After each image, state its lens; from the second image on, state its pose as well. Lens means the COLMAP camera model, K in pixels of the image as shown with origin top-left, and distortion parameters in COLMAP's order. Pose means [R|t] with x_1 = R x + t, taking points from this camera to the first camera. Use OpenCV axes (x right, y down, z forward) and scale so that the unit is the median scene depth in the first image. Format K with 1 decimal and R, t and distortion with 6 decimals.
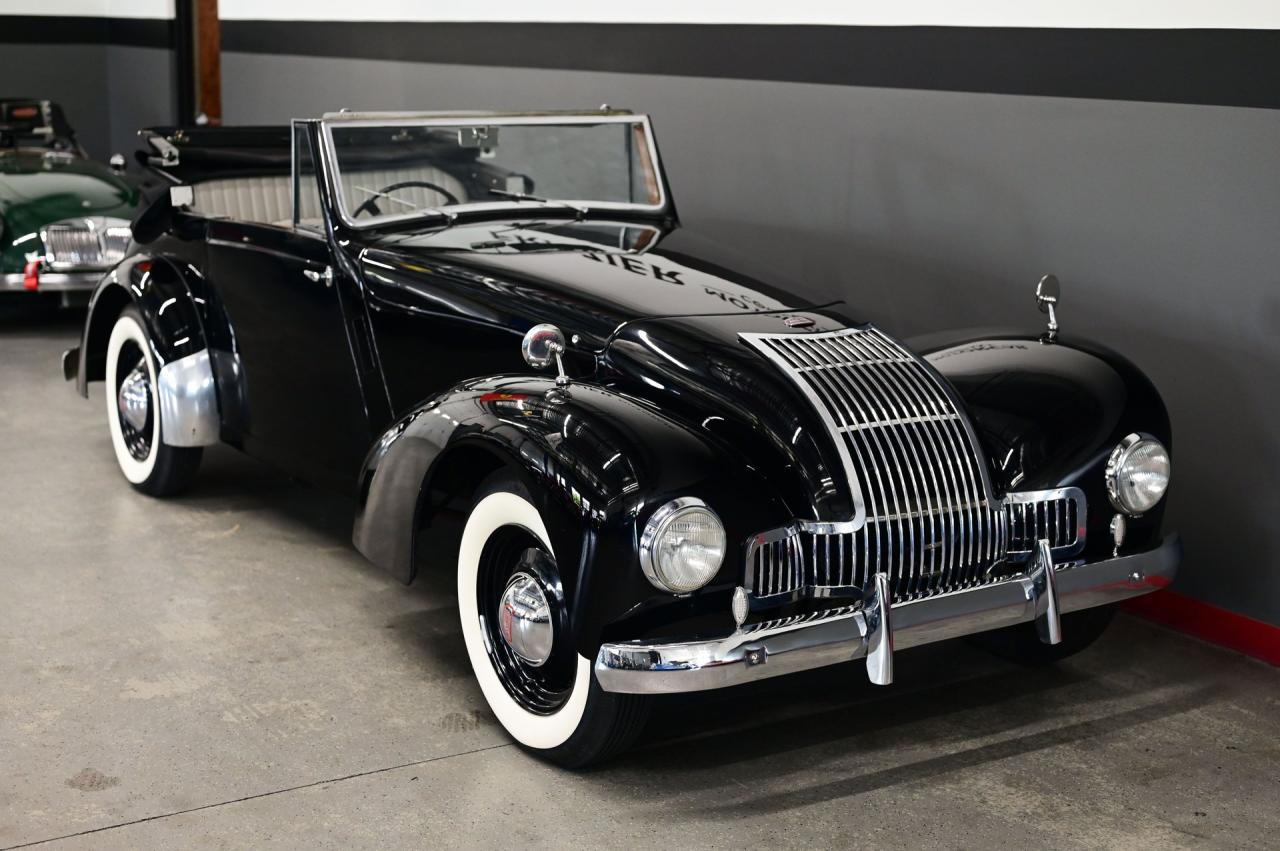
lens RADIAL K [[1832.6, 0, 634.1], [0, 1832.6, 425.5], [0, 0, 1]] dist [-0.004718, 0.000000]
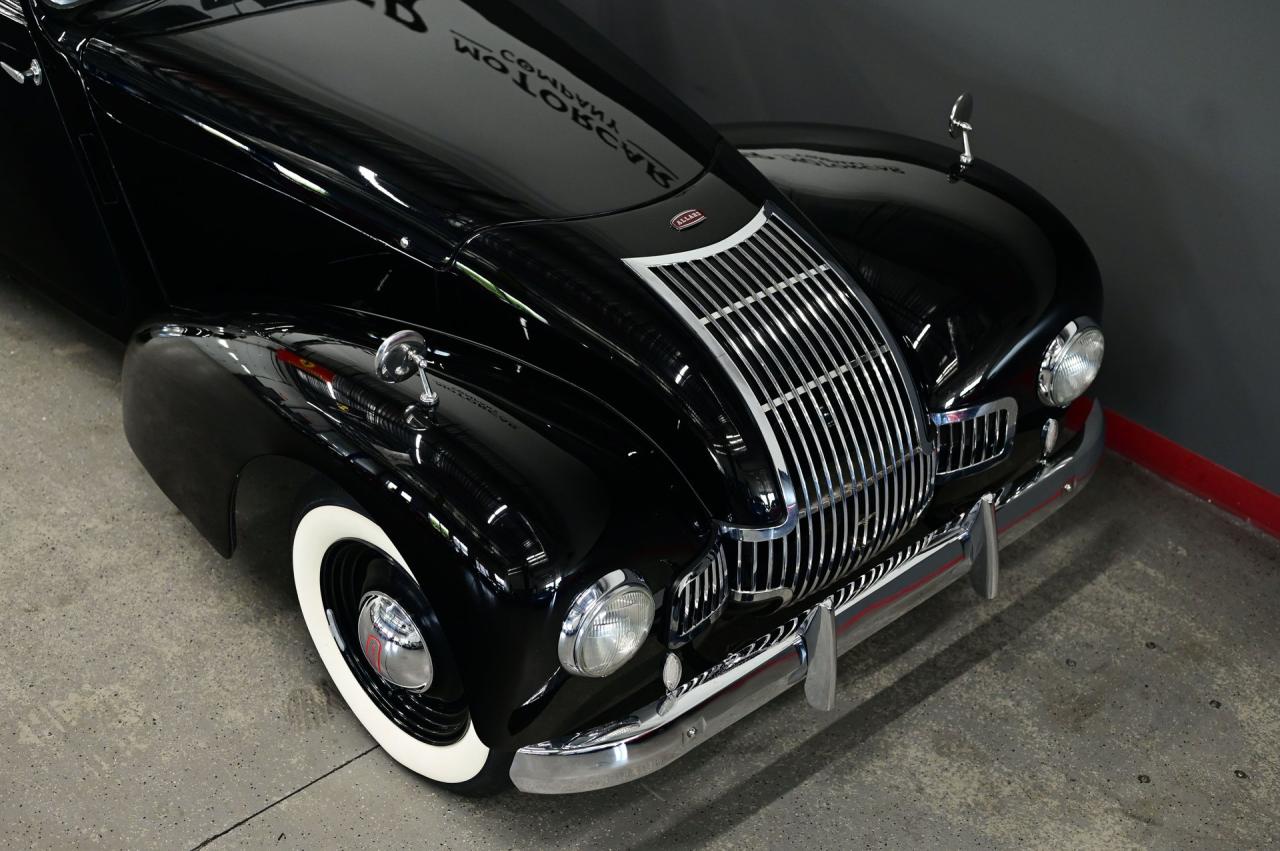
lens RADIAL K [[1832.6, 0, 641.9], [0, 1832.6, 431.9], [0, 0, 1]] dist [-0.004718, 0.000000]
pose [[0.980346, -0.091950, 0.174546, -0.082428], [0.018309, 0.923330, 0.383571, -0.291584], [-0.196433, -0.372837, 0.906866, 0.248678]]
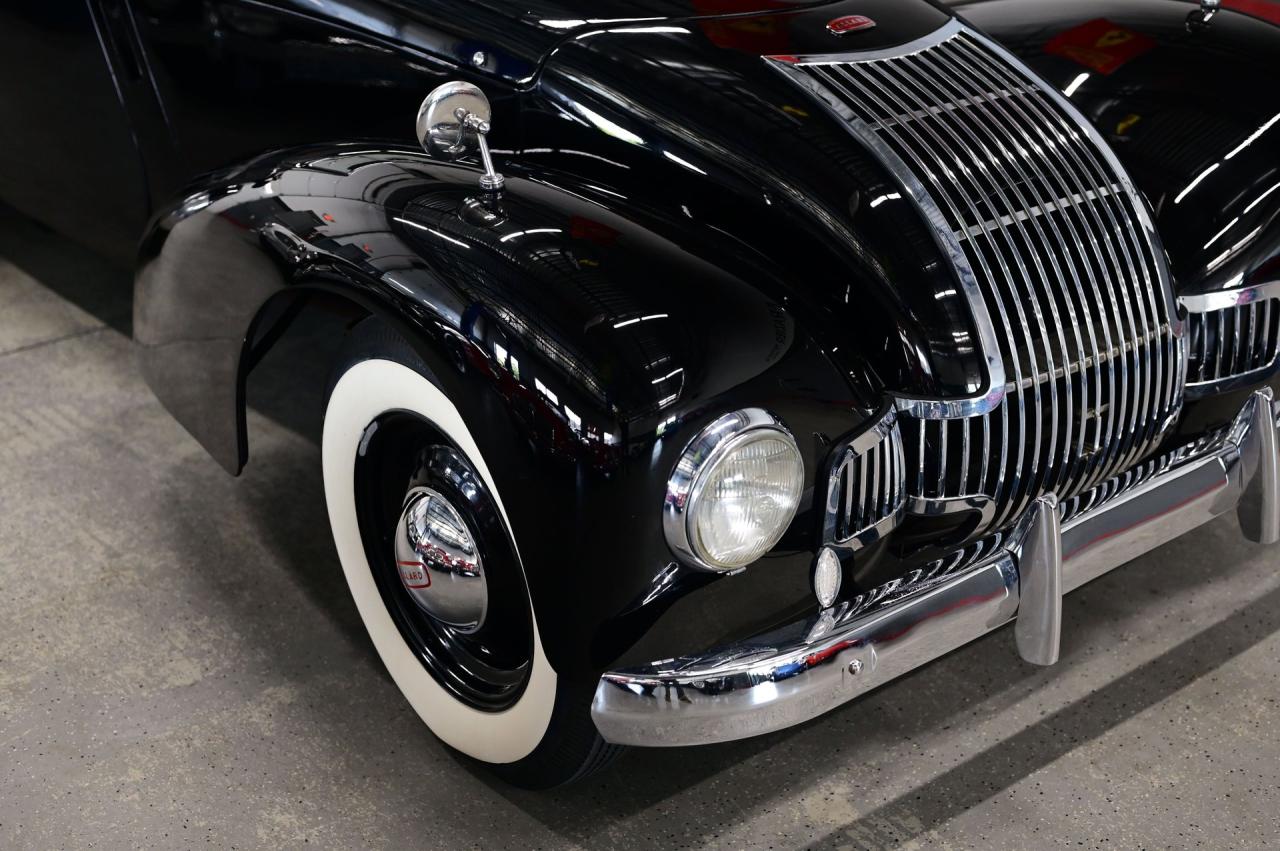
lens RADIAL K [[1832.6, 0, 645.6], [0, 1832.6, 417.8], [0, 0, 1]] dist [-0.004718, 0.000000]
pose [[0.992827, -0.057852, 0.104634, -0.052112], [0.029184, 0.965930, 0.257152, -0.092986], [-0.115946, -0.252254, 0.960690, 0.404520]]
